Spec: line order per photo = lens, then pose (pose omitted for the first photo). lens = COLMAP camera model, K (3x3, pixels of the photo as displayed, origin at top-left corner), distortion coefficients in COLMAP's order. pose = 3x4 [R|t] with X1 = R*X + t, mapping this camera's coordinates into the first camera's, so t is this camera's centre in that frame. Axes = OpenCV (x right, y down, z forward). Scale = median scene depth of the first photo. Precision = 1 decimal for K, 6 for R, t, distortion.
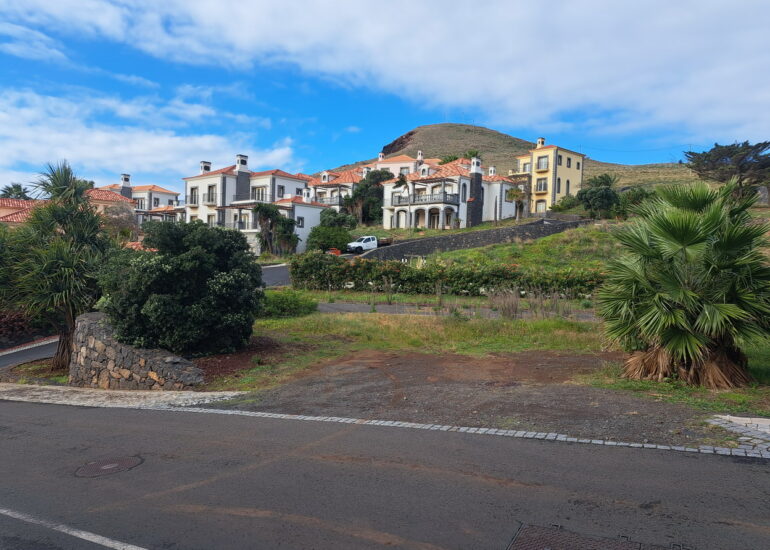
lens RADIAL K [[540.6, 0, 385.0], [0, 540.6, 273.6], [0, 0, 1]] dist [-0.026475, -0.004197]
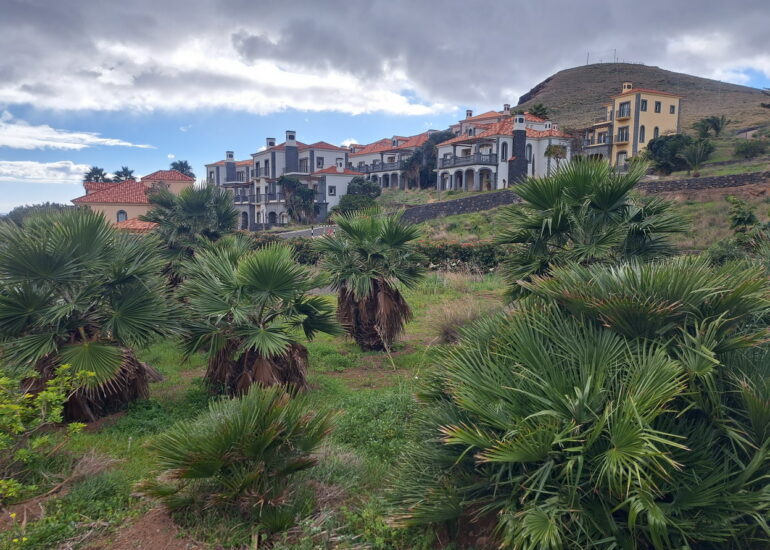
lens RADIAL K [[540.6, 0, 383.7], [0, 540.6, 277.6], [0, 0, 1]] dist [-0.026475, -0.004197]
pose [[0.948273, 0.011040, -0.317265, 0.245290], [0.017188, 0.996144, 0.086038, -0.010836], [0.316991, -0.087041, 0.944426, -0.007801]]
